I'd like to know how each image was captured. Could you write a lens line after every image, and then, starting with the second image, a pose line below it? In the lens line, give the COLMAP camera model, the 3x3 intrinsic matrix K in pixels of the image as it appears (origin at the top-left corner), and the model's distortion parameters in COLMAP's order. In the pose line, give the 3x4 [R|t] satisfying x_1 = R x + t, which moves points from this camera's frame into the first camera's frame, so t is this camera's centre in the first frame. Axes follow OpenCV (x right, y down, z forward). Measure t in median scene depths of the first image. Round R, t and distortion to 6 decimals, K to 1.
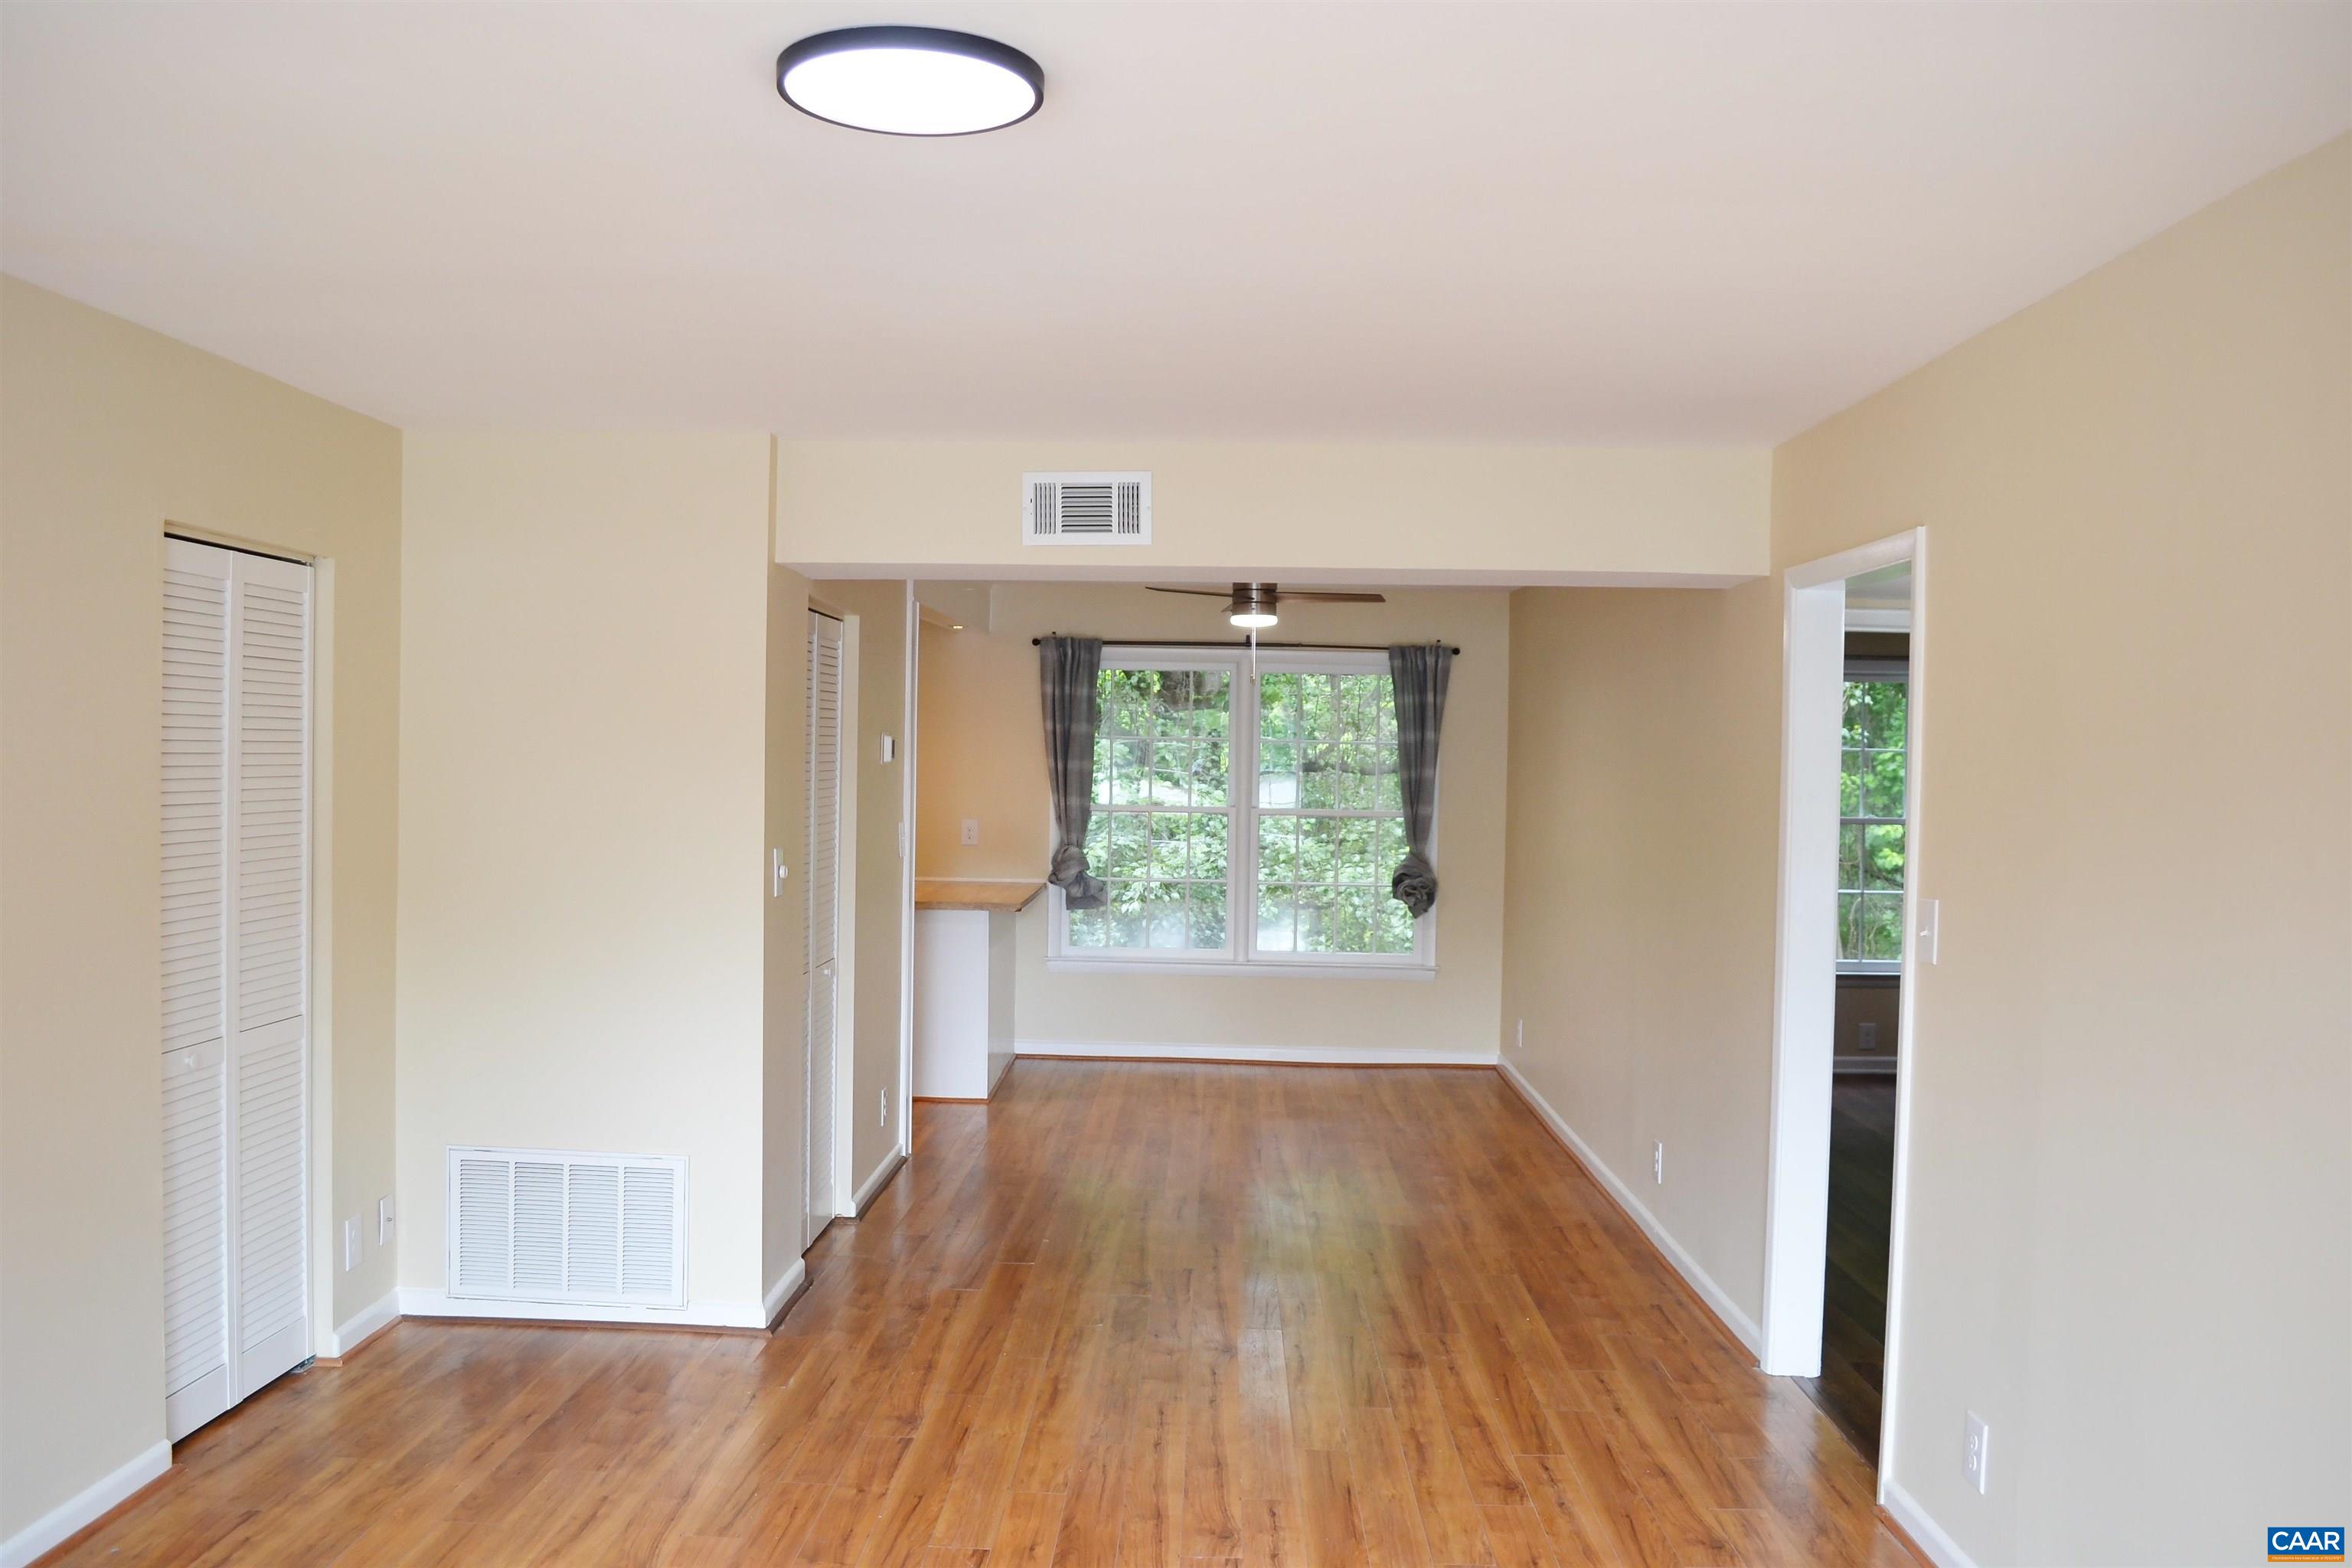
lens RADIAL K [[1888.6, 0, 1150.3], [0, 1888.6, 758.6], [0, 0, 1]] dist [-0.068469, 0.015608]
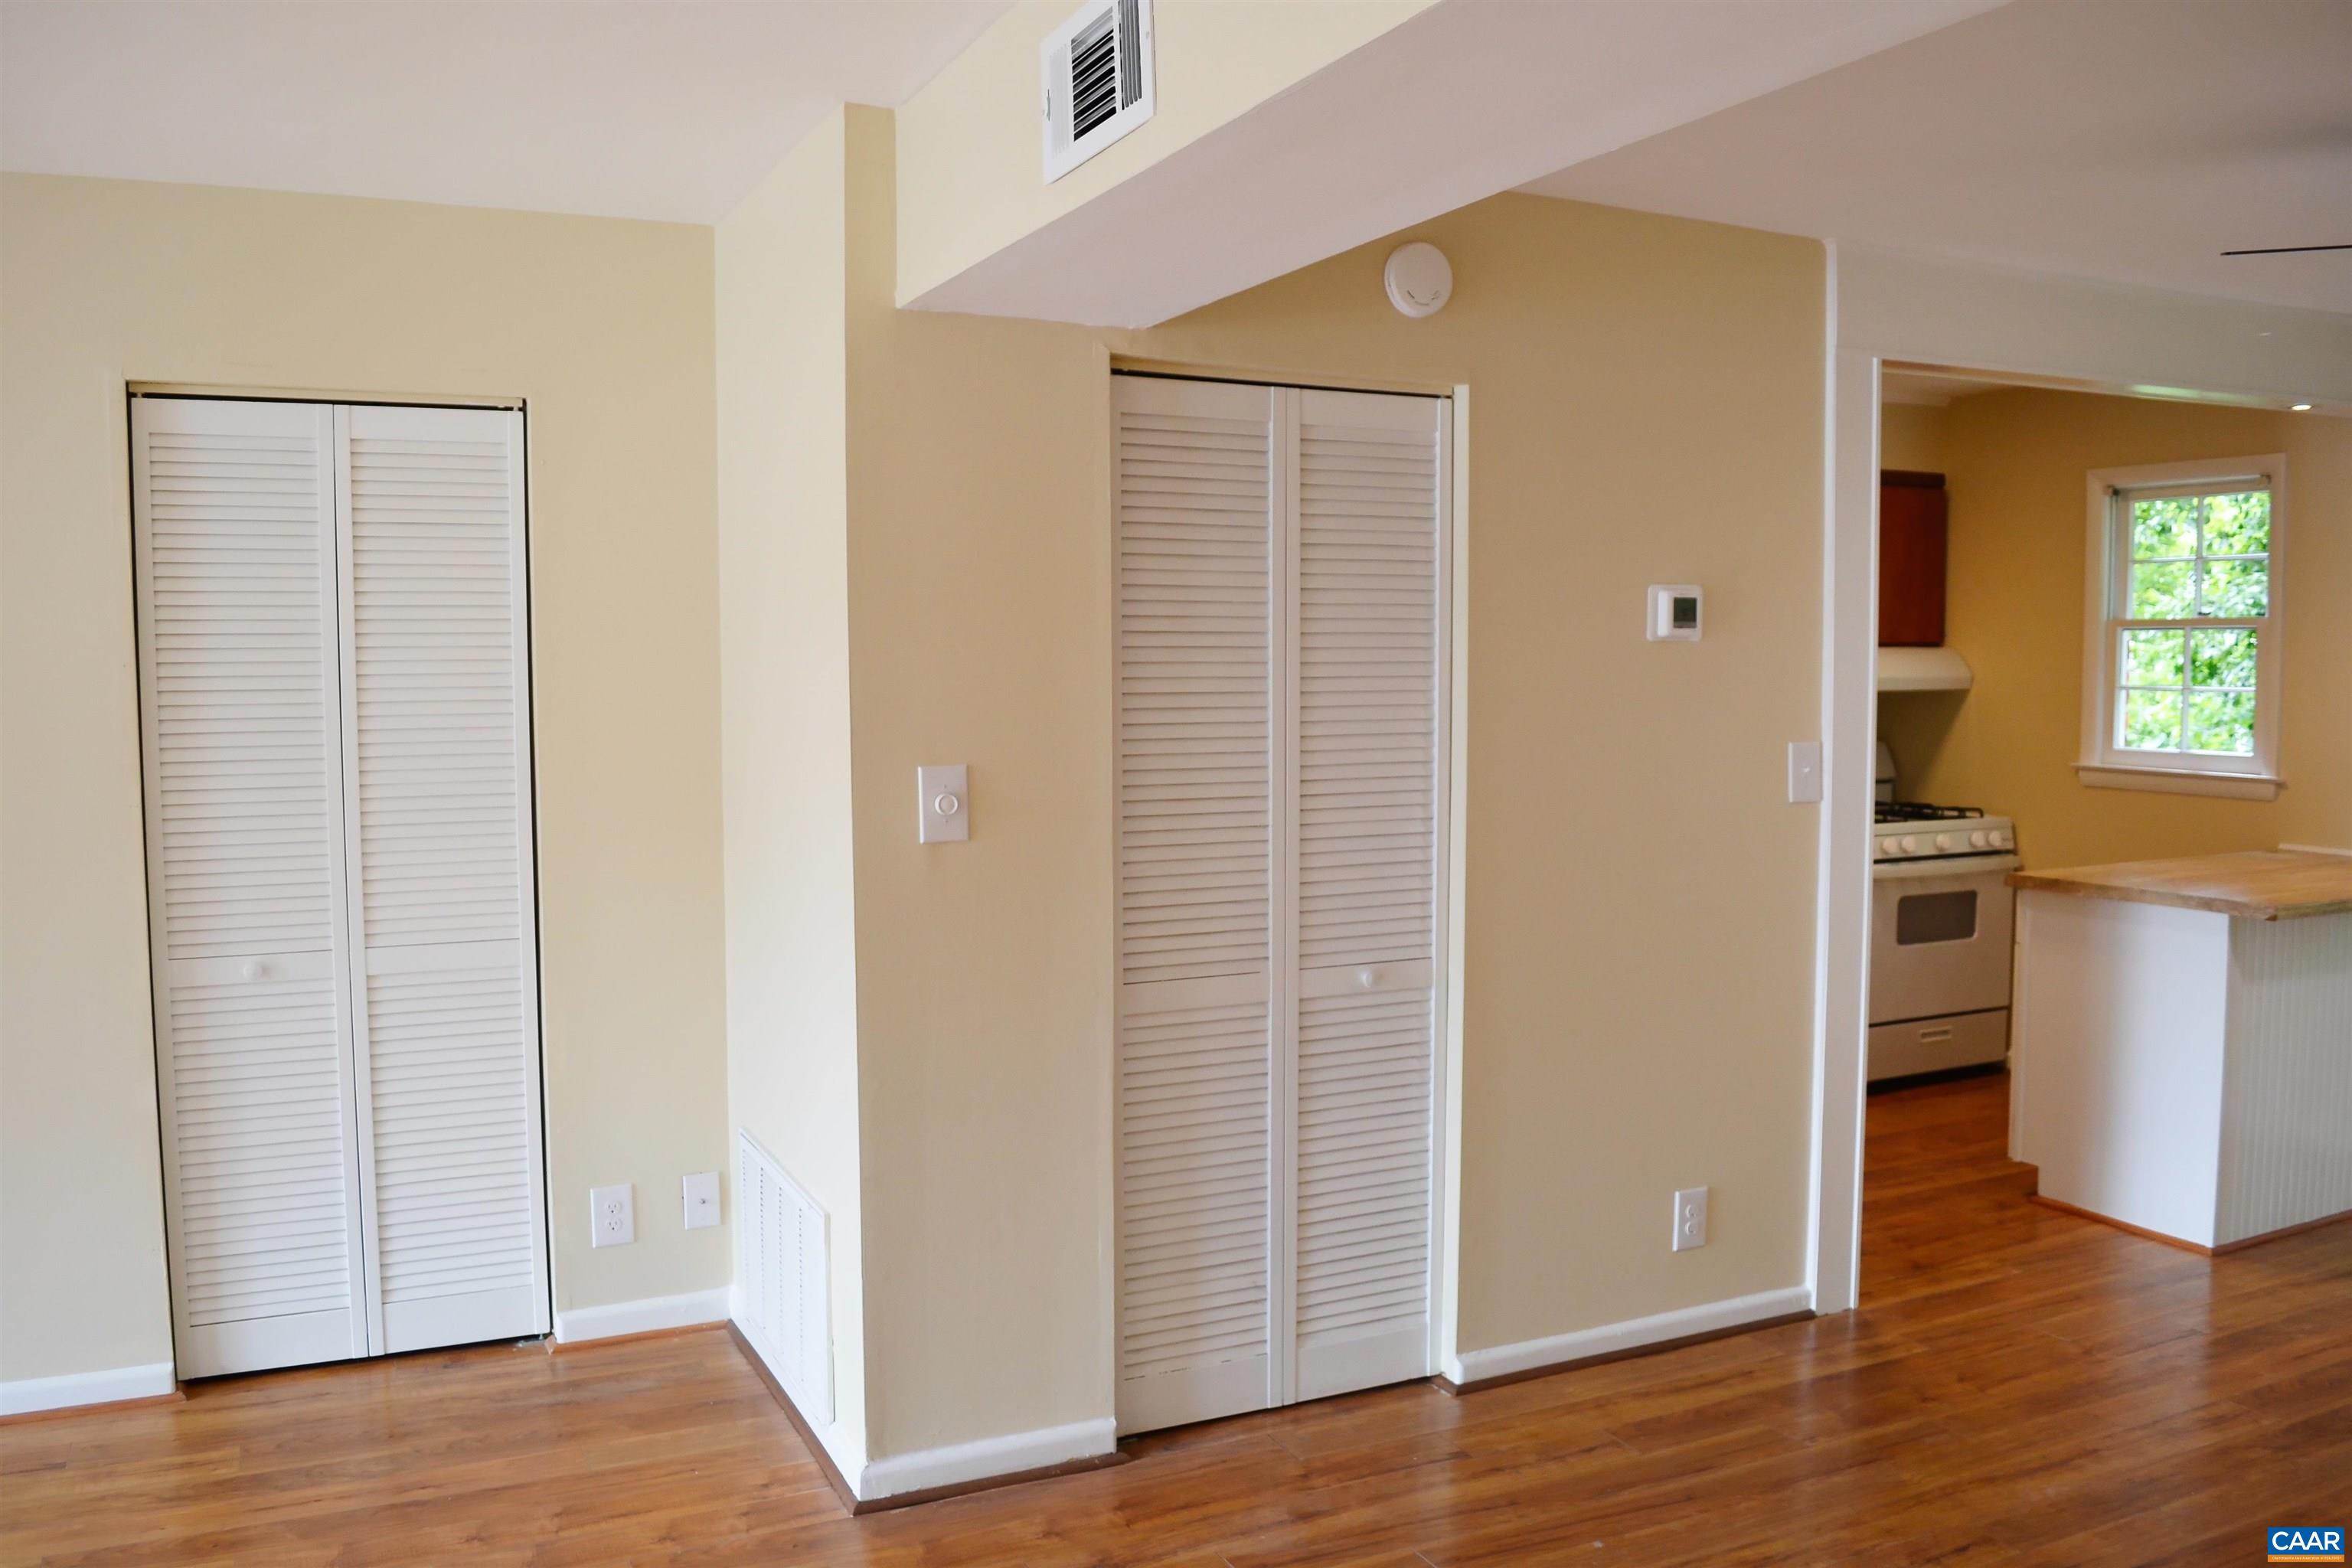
lens RADIAL K [[1888.6, 0, 1150.3], [0, 1888.6, 758.6], [0, 0, 1]] dist [-0.068469, 0.015608]
pose [[0.458093, 0.021191, -0.888652, 0.304677], [0.008626, 0.999563, 0.028282, 0.022476], [0.888863, -0.020622, 0.457710, 0.593521]]
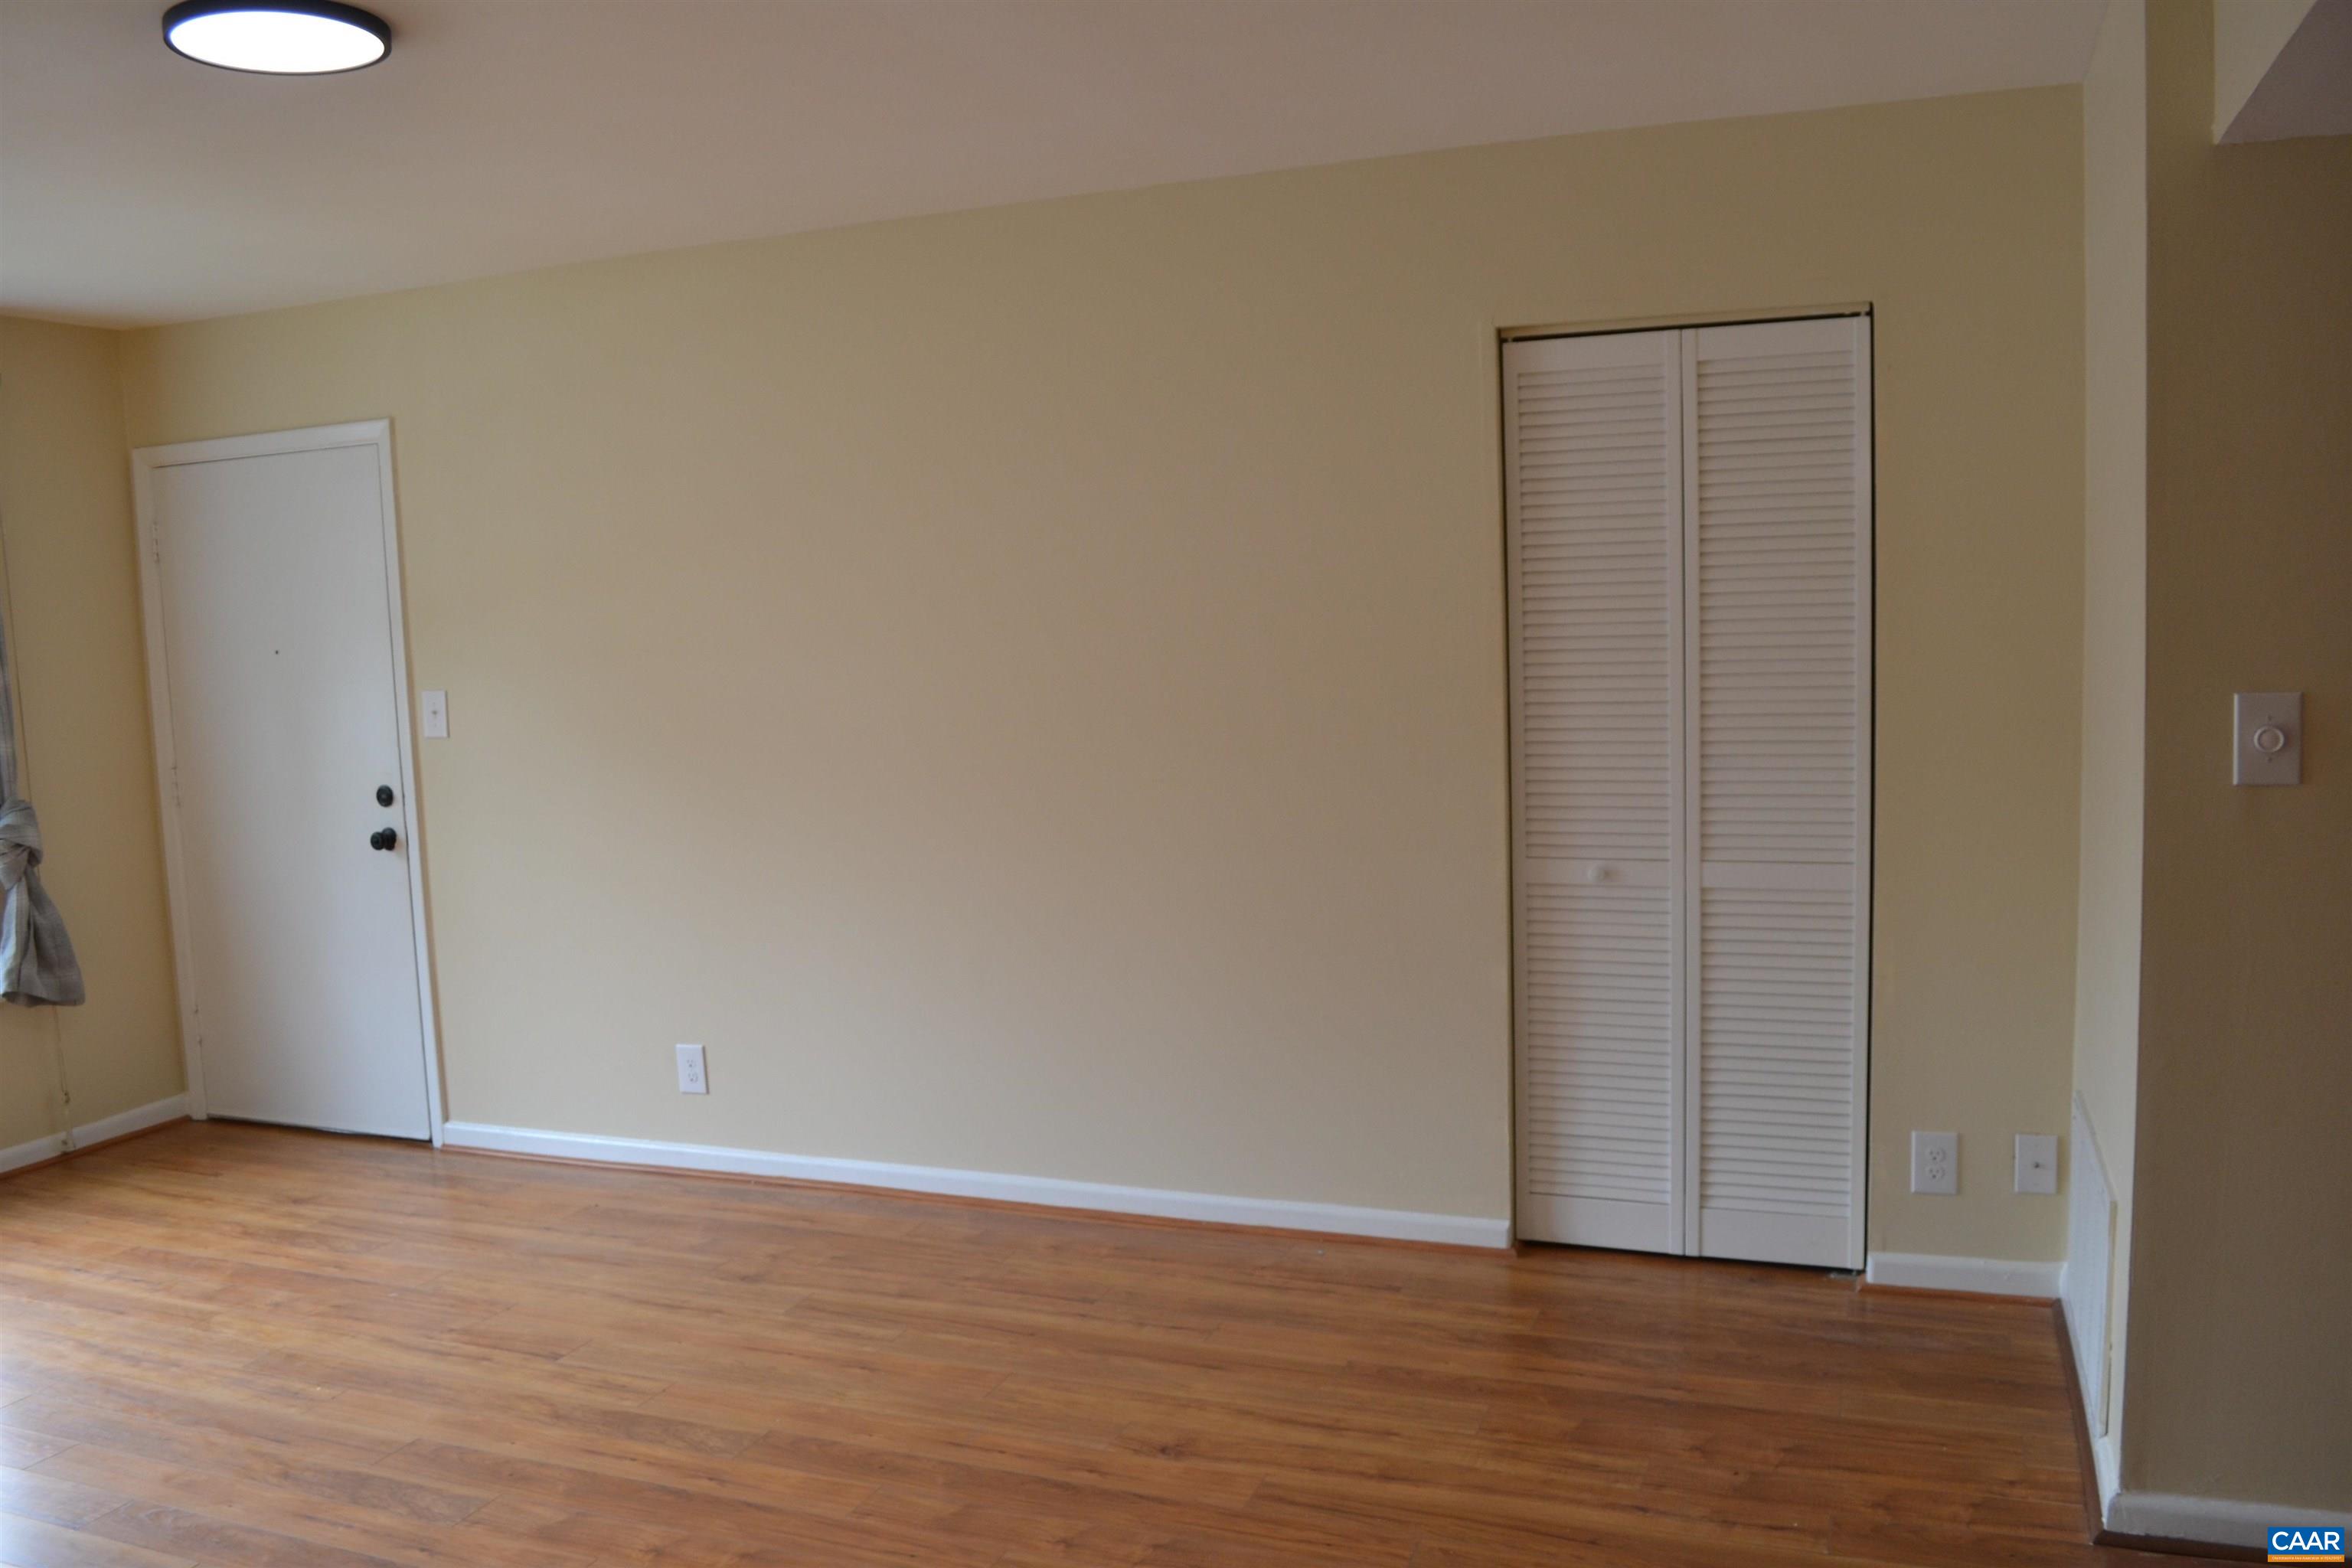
lens RADIAL K [[1895.7, 0, 1211.3], [0, 1895.7, 766.3], [0, 0, 1]] dist [-0.069943, 0.011096]
pose [[-0.319702, 0.065610, -0.945244, 0.294593], [0.014745, 0.997823, 0.064273, 0.024646], [0.947403, 0.006611, -0.319973, 0.685950]]
